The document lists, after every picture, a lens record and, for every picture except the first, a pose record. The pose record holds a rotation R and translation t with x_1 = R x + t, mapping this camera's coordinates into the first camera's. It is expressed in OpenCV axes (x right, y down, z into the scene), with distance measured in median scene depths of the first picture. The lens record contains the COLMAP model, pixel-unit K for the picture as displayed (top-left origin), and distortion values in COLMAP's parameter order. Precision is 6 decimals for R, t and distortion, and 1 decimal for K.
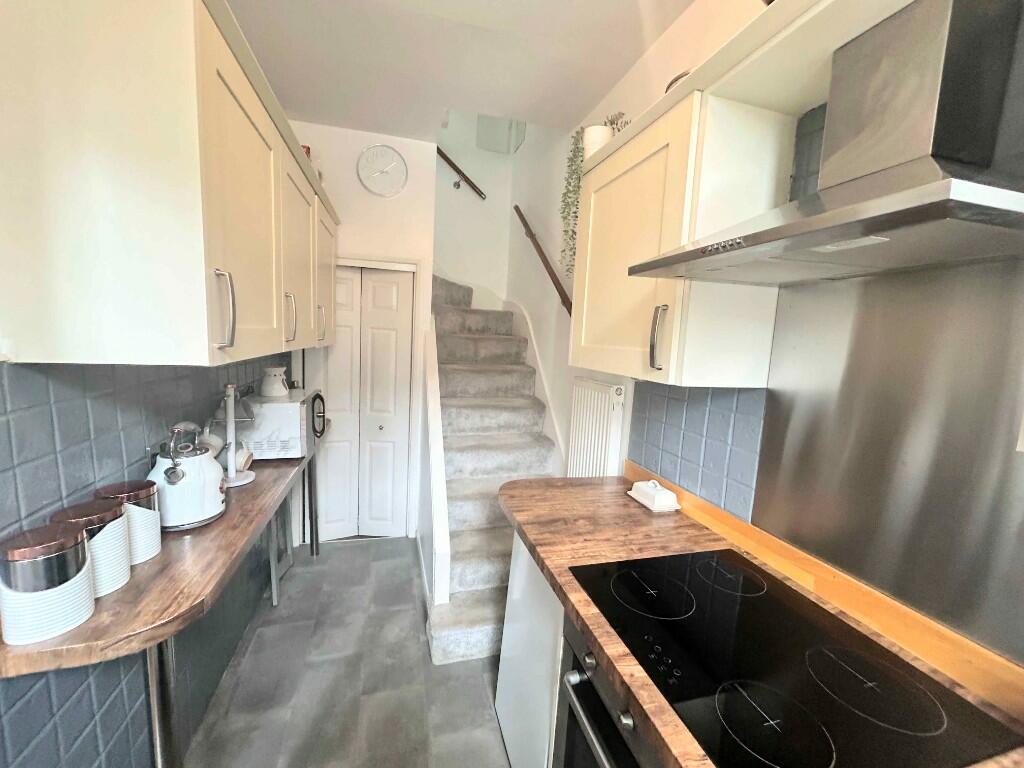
lens RADIAL K [[421.2, 0, 516.8], [0, 421.2, 378.1], [0, 0, 1]] dist [-0.001050, -0.000383]
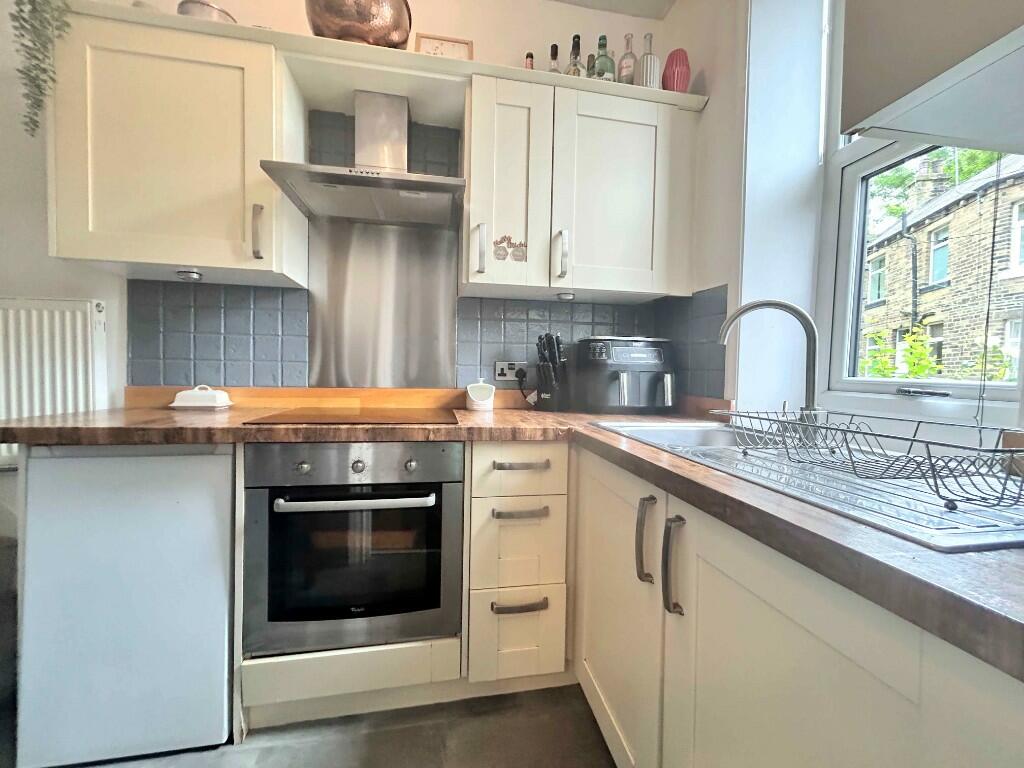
lens RADIAL K [[421.2, 0, 516.8], [0, 421.2, 378.1], [0, 0, 1]] dist [-0.001050, -0.000383]
pose [[0.110357, -0.074368, 0.991106, -0.632473], [0.098957, 0.993064, 0.063496, 0.251140], [-0.988953, 0.091069, 0.116951, 0.134582]]
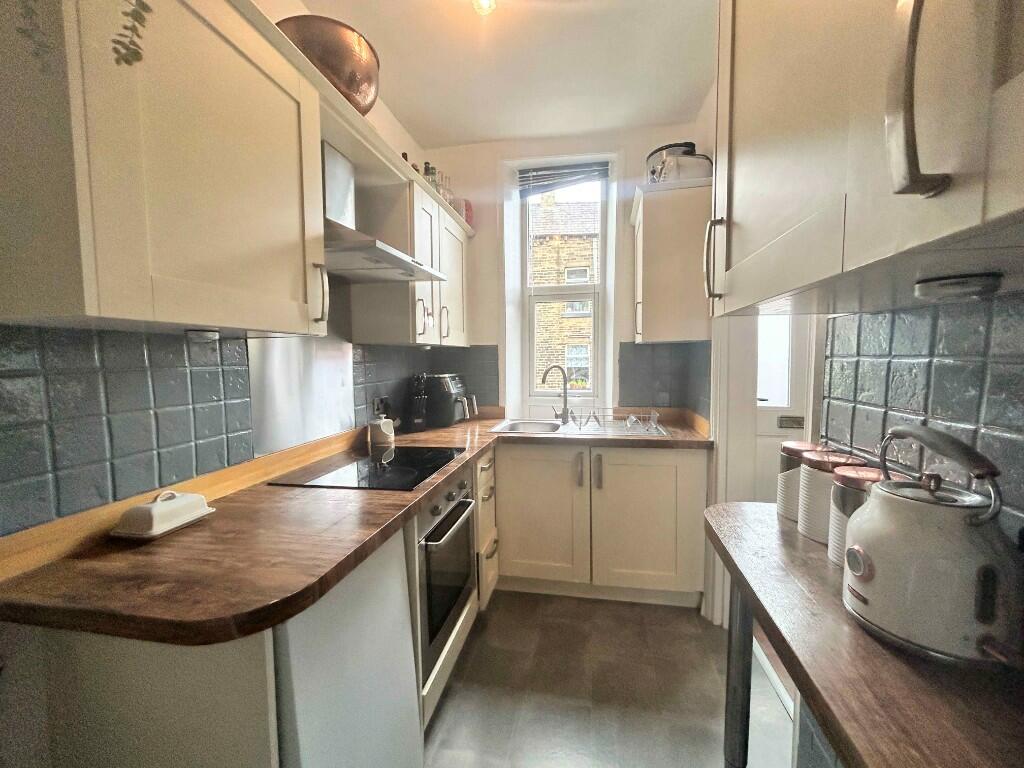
lens RADIAL K [[406.8, 0, 528.0], [0, 406.8, 386.1], [0, 0, 1]] dist [0.000012, -0.000059]
pose [[-0.894380, -0.072004, 0.441475, -0.479743], [0.015438, 0.981402, 0.191340, -0.034292], [-0.447042, 0.177946, -0.876635, 1.347779]]
